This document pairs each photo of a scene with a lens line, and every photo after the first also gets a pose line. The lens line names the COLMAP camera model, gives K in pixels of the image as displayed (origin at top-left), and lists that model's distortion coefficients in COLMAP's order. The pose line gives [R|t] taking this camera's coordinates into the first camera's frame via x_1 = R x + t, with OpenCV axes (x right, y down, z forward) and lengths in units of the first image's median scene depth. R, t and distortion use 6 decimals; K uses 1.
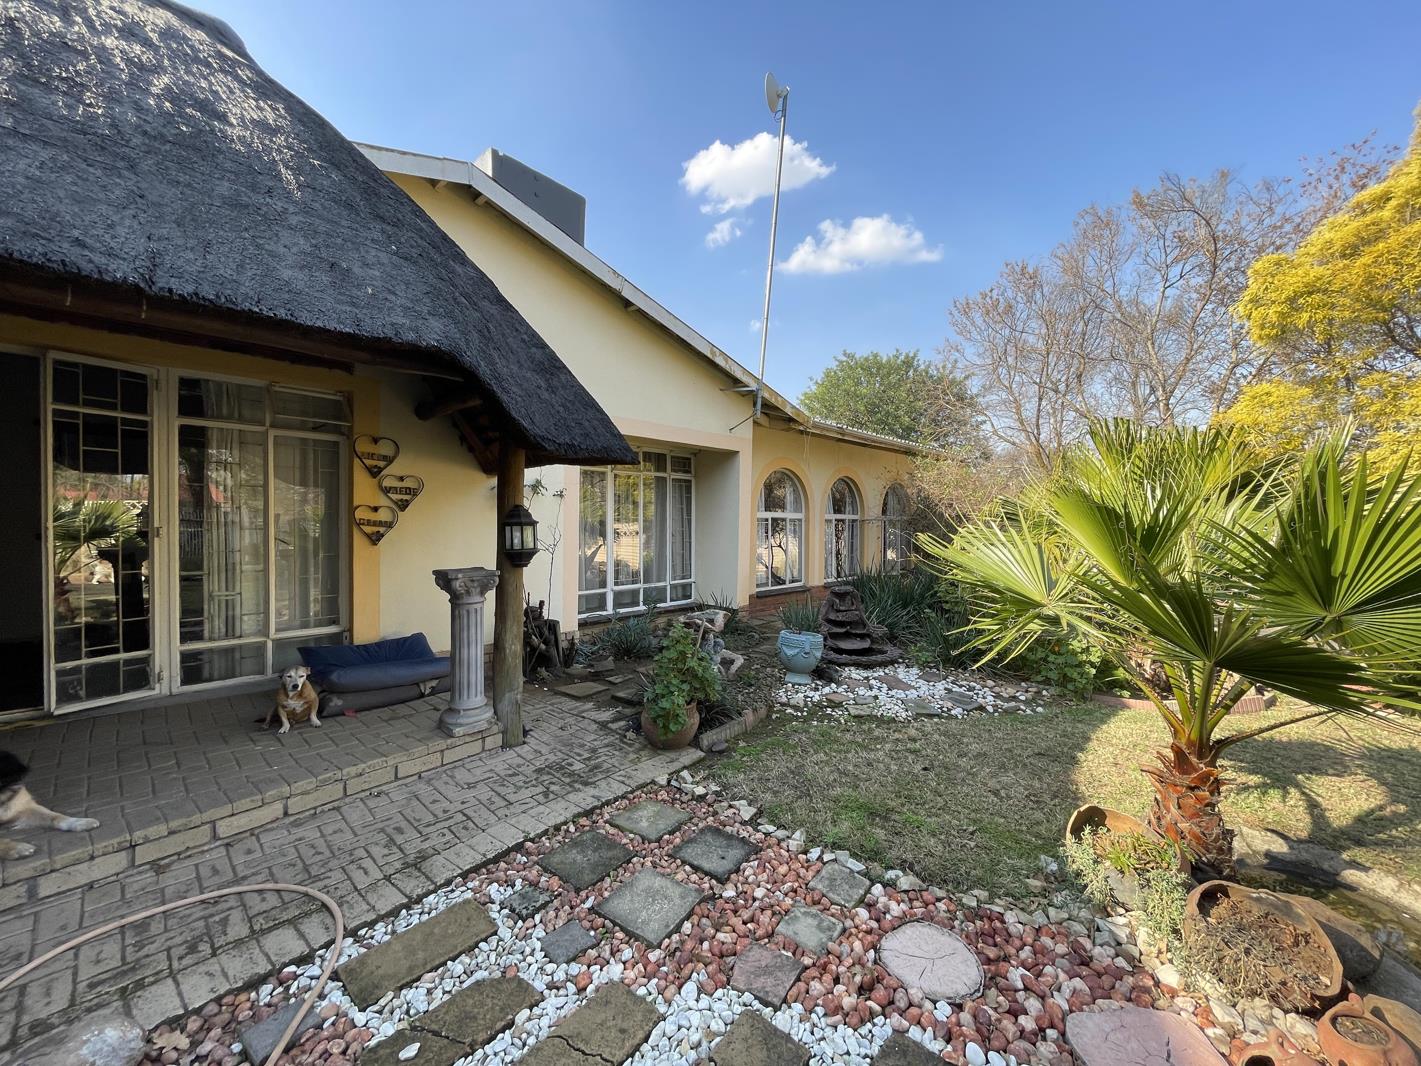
lens RADIAL K [[574.7, 0, 708.6], [0, 574.7, 531.6], [0, 0, 1]] dist [-0.000050, -0.000156]
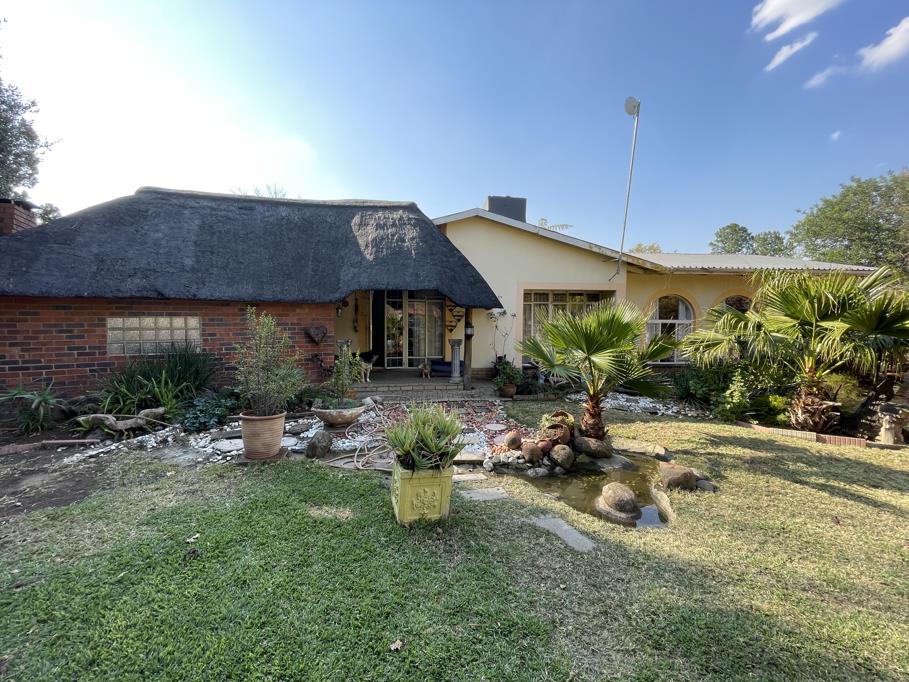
lens RADIAL K [[367.6, 0, 454.5], [0, 367.6, 340.0], [0, 0, 1]] dist [-0.000050, -0.000156]
pose [[0.737364, 0.036549, -0.674506, 1.017061], [-0.014179, 0.999153, 0.038640, -0.019023], [0.675347, -0.018928, 0.737257, -0.646864]]
